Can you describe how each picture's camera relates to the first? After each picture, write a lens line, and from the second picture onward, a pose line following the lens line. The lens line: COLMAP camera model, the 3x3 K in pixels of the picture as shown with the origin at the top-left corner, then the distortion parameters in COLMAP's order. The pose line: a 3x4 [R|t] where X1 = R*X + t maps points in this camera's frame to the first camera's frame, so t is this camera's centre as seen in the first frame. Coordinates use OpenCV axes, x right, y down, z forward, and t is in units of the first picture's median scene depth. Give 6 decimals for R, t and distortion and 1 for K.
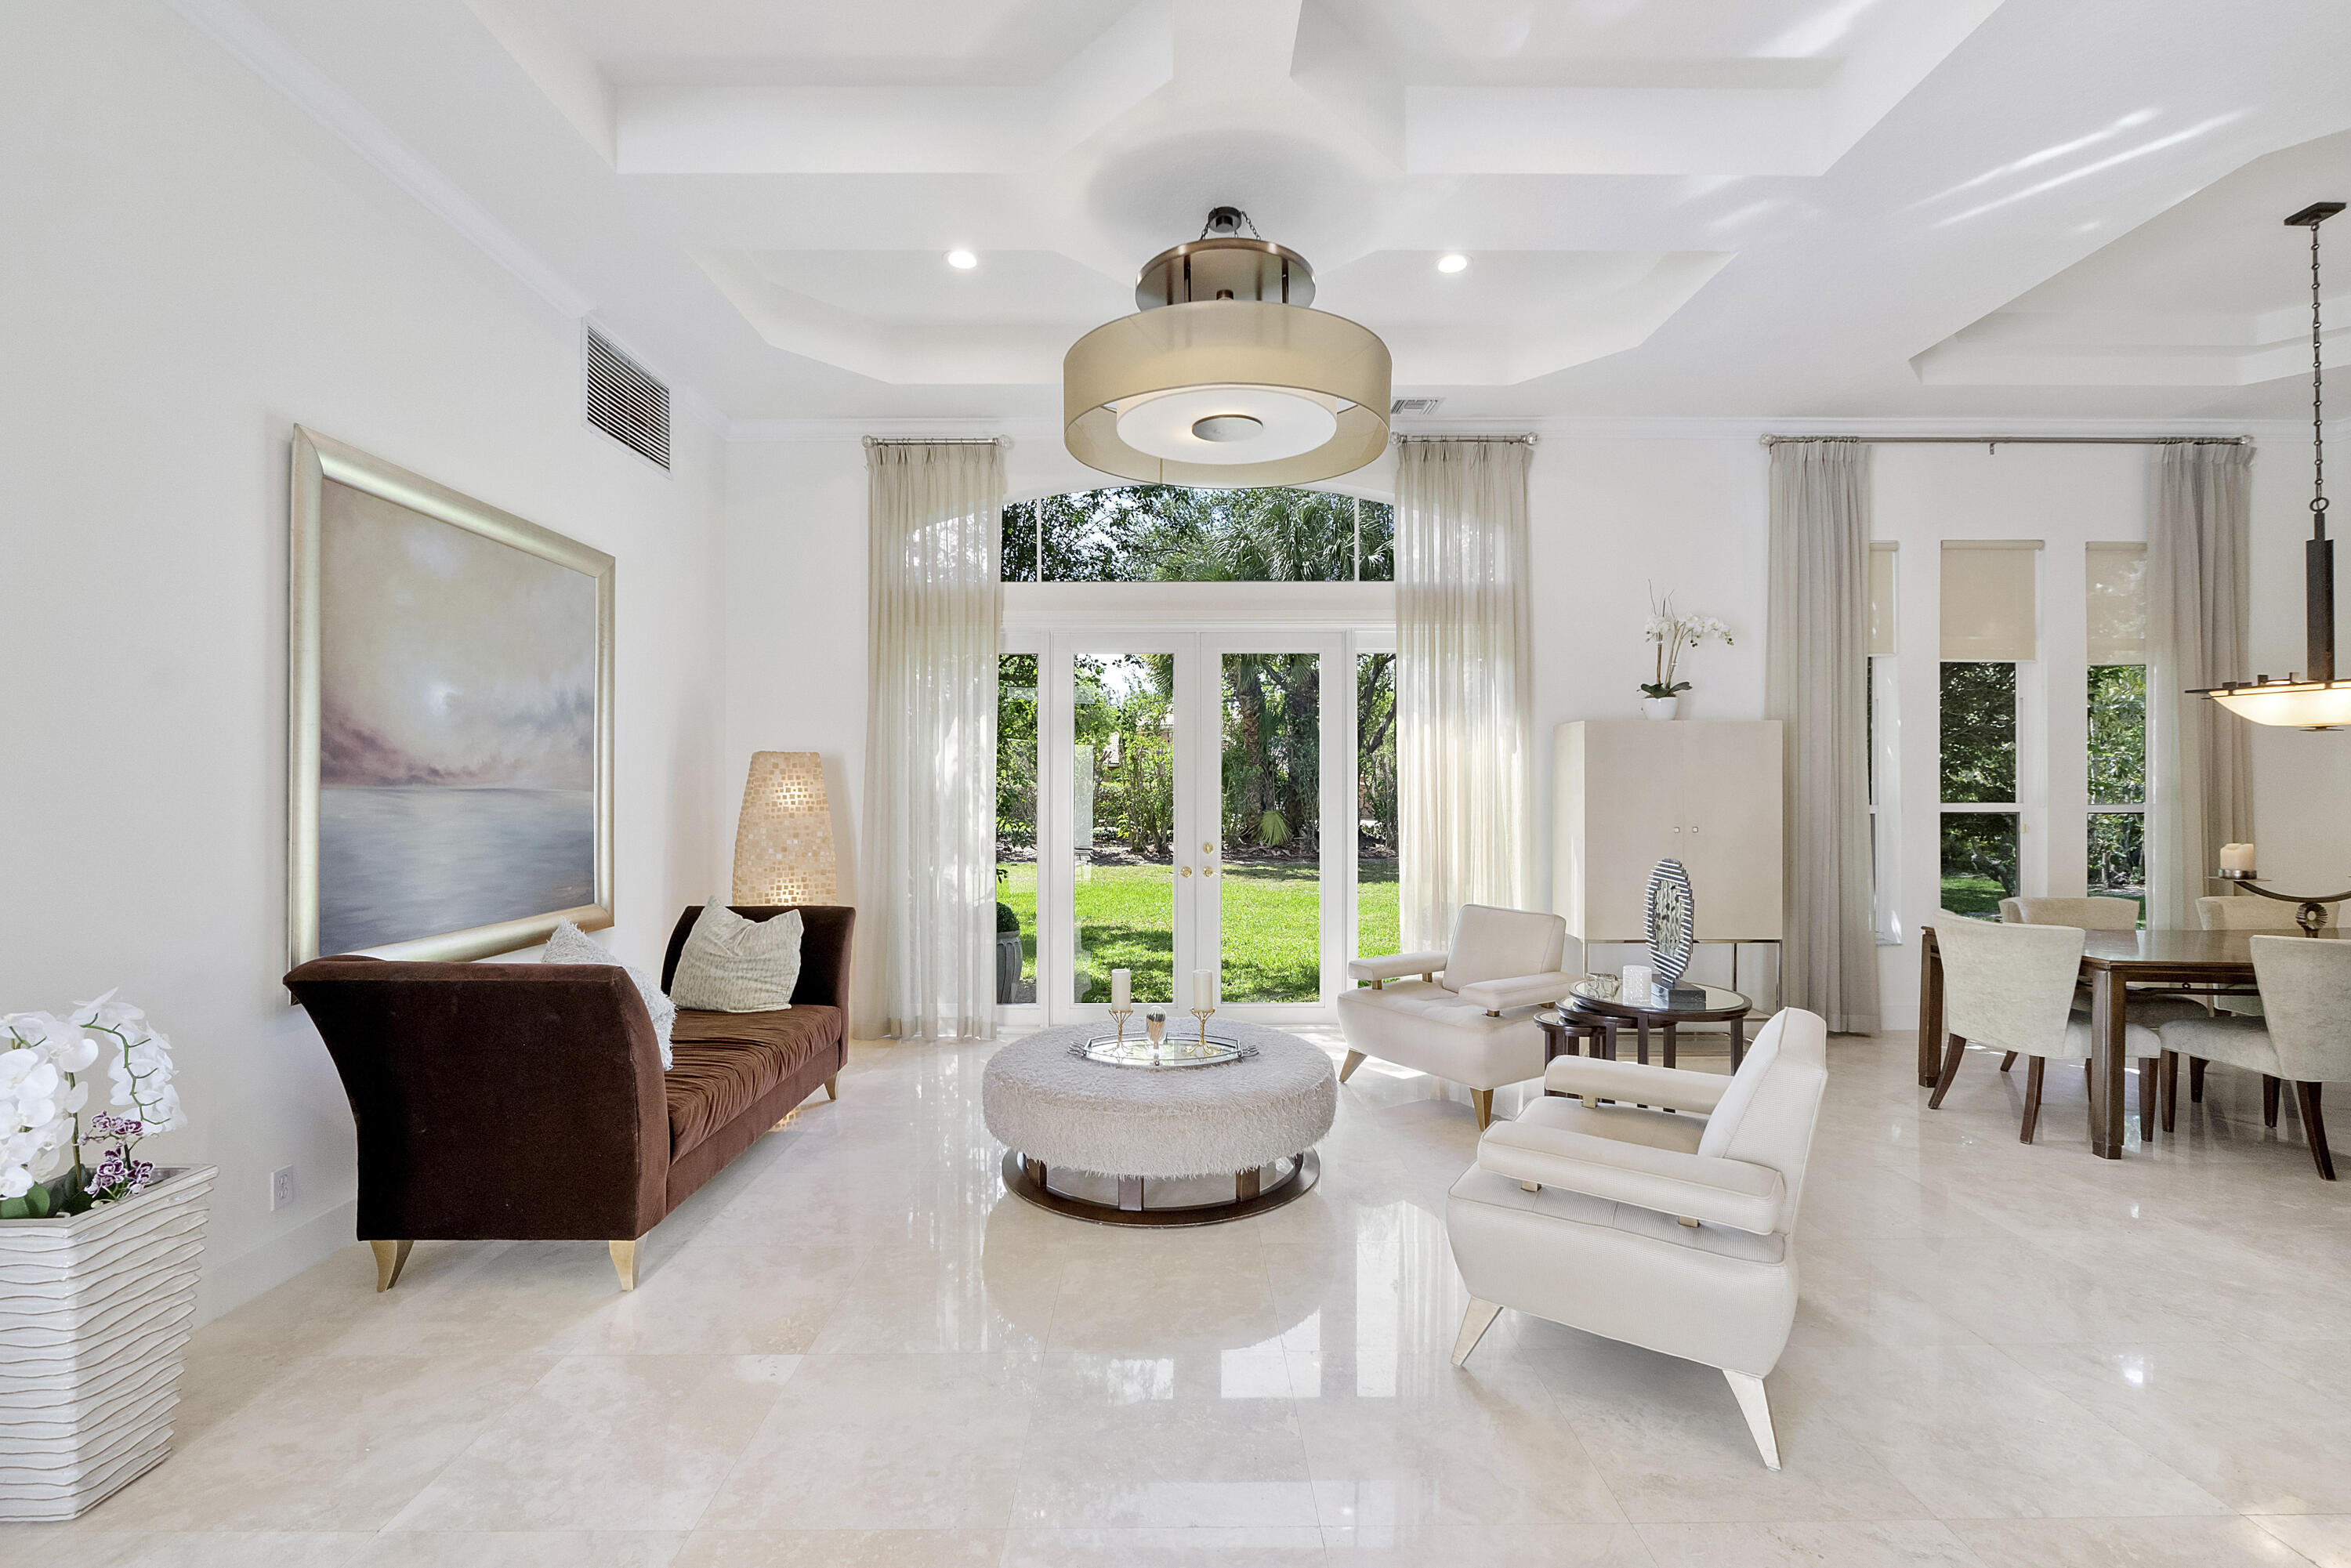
lens RADIAL K [[1003.2, 0, 1175.4], [0, 1003.2, 790.3], [0, 0, 1]] dist [-0.008391, -0.000240]
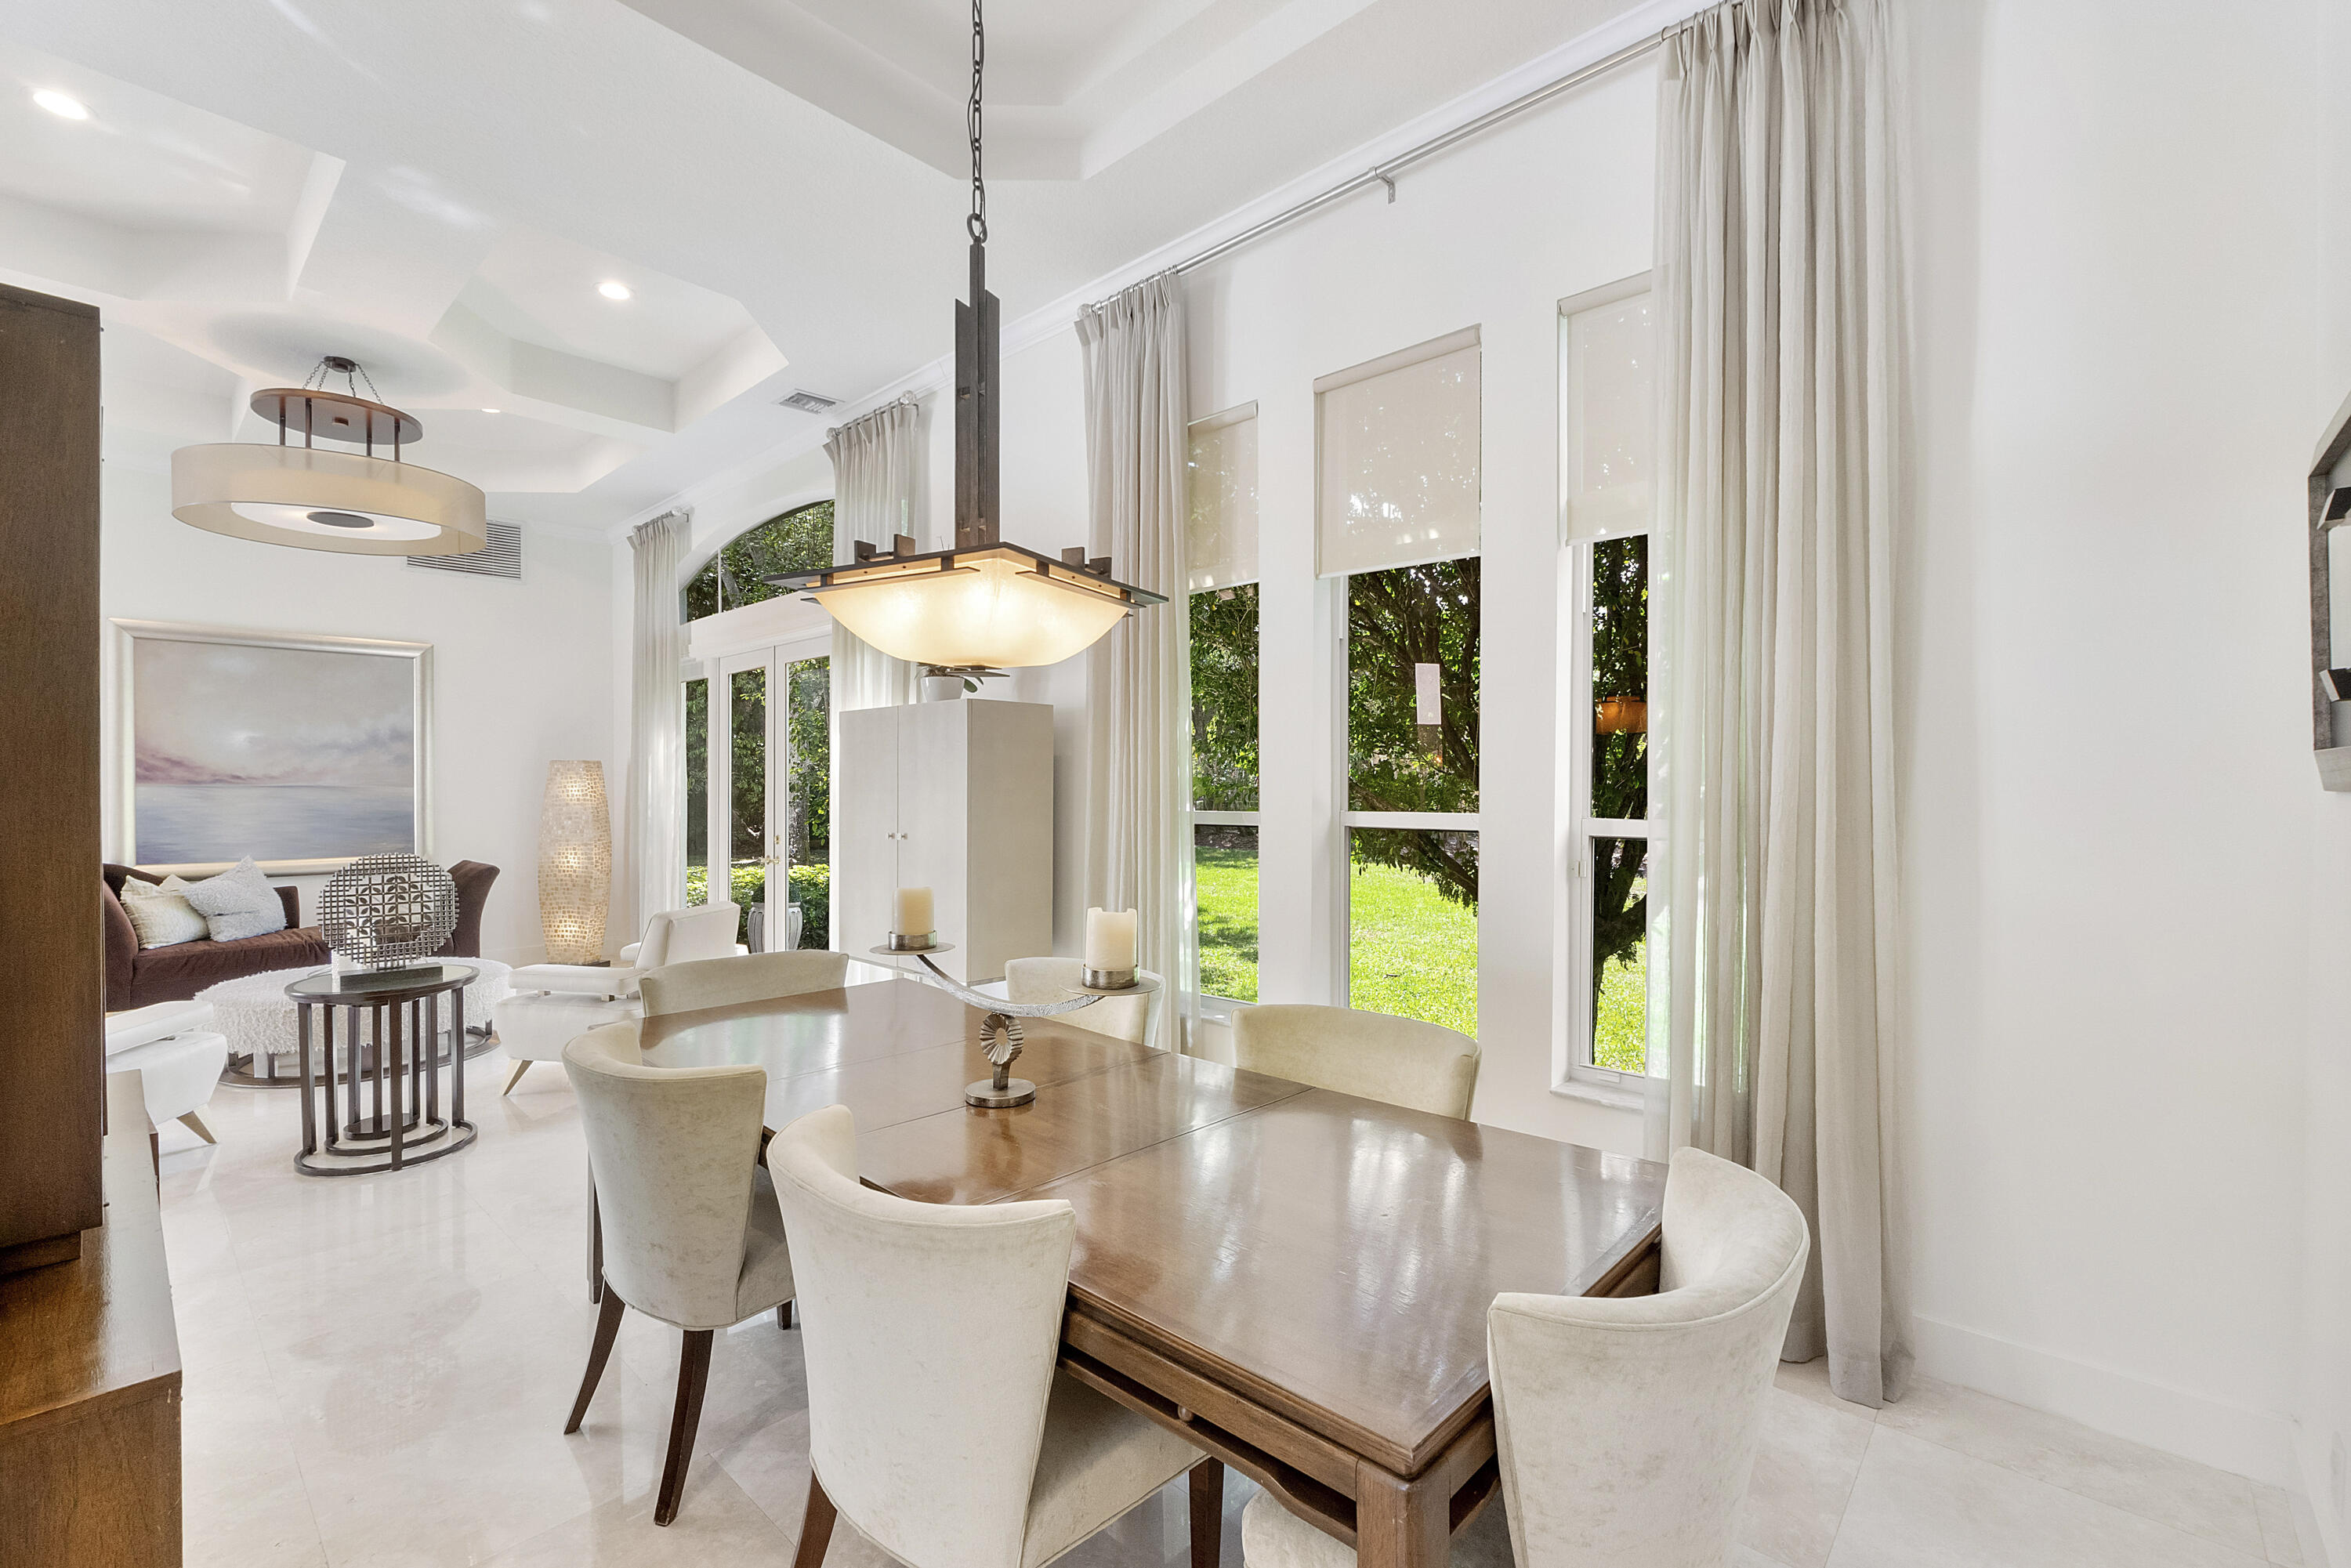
lens RADIAL K [[1003.2, 0, 1175.4], [0, 1003.2, 790.3], [0, 0, 1]] dist [-0.008391, -0.000240]
pose [[0.725993, 0.004323, -0.687688, 1.581254], [-0.001116, 0.999986, 0.005108, -0.003700], [0.687701, -0.002941, 0.725988, 0.697212]]
